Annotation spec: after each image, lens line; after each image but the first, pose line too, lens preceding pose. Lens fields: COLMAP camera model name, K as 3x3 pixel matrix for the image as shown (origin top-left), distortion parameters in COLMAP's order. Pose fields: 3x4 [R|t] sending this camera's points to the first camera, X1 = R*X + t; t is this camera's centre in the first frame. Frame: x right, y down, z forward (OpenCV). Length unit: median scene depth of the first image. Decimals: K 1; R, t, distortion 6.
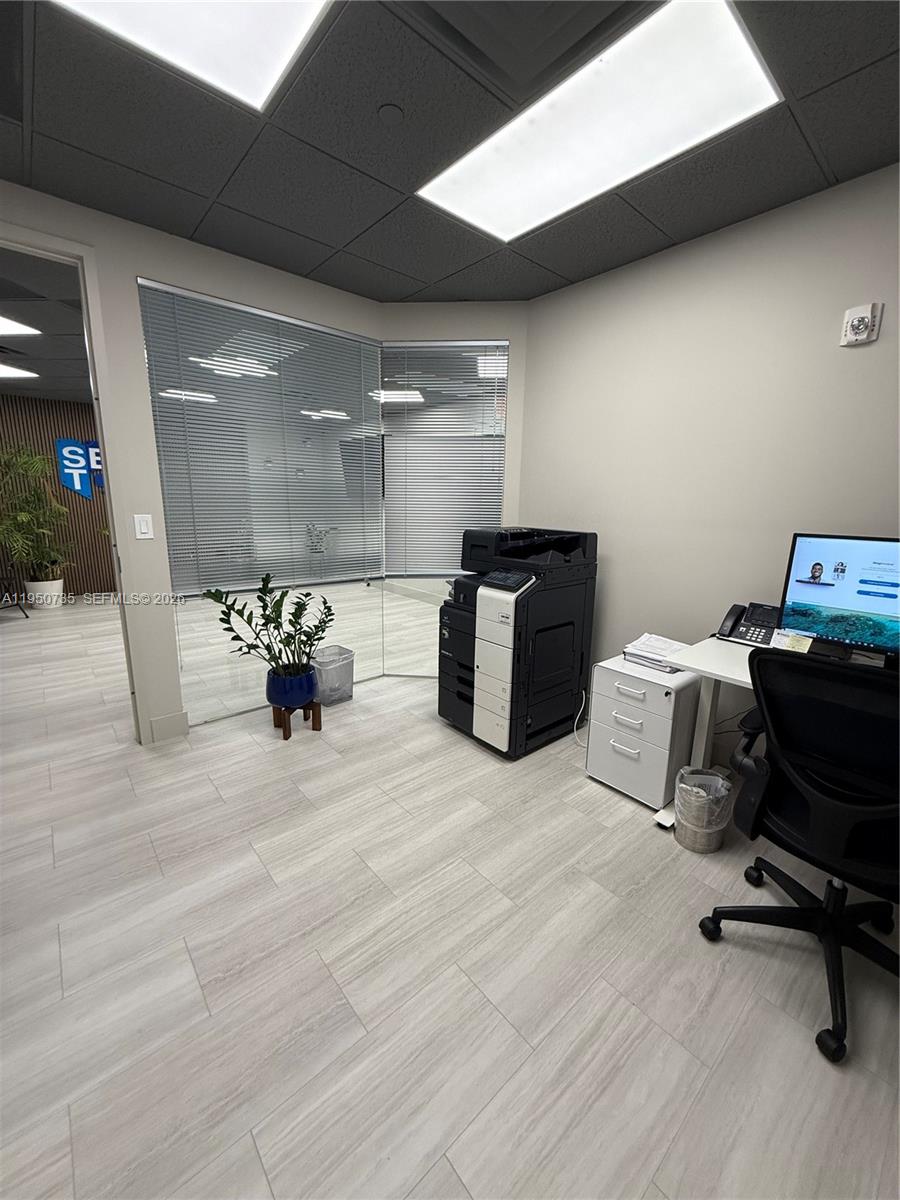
lens RADIAL K [[477.0, 0, 449.4], [0, 477.0, 596.3], [0, 0, 1]] dist [-0.001232, 0.000006]
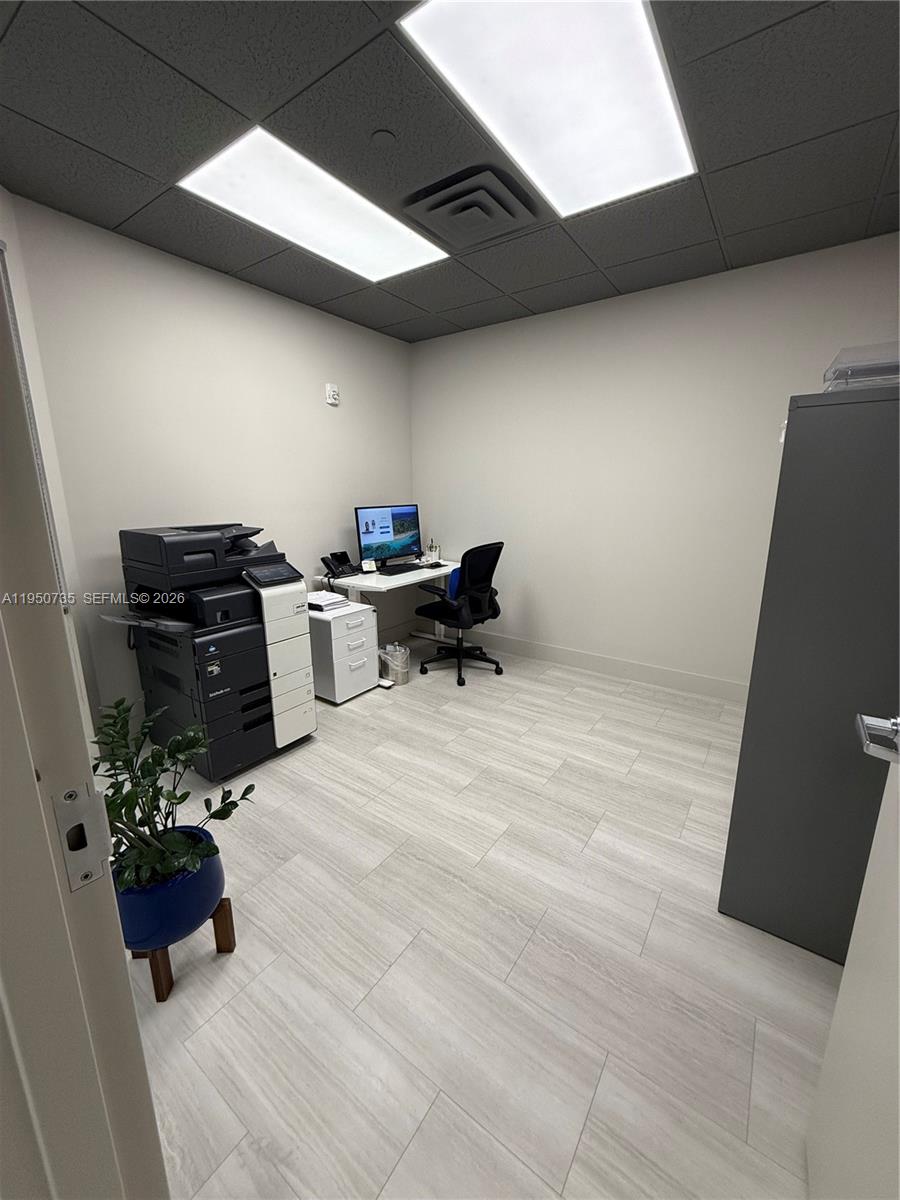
lens RADIAL K [[467.9, 0, 457.0], [0, 467.9, 593.1], [0, 0, 1]] dist [-0.001650, -0.000221]
pose [[-0.245829, -0.227350, 0.942274, -1.142664], [0.192827, 0.941206, 0.277398, -0.249324], [-0.949940, 0.249889, -0.187536, 1.060386]]
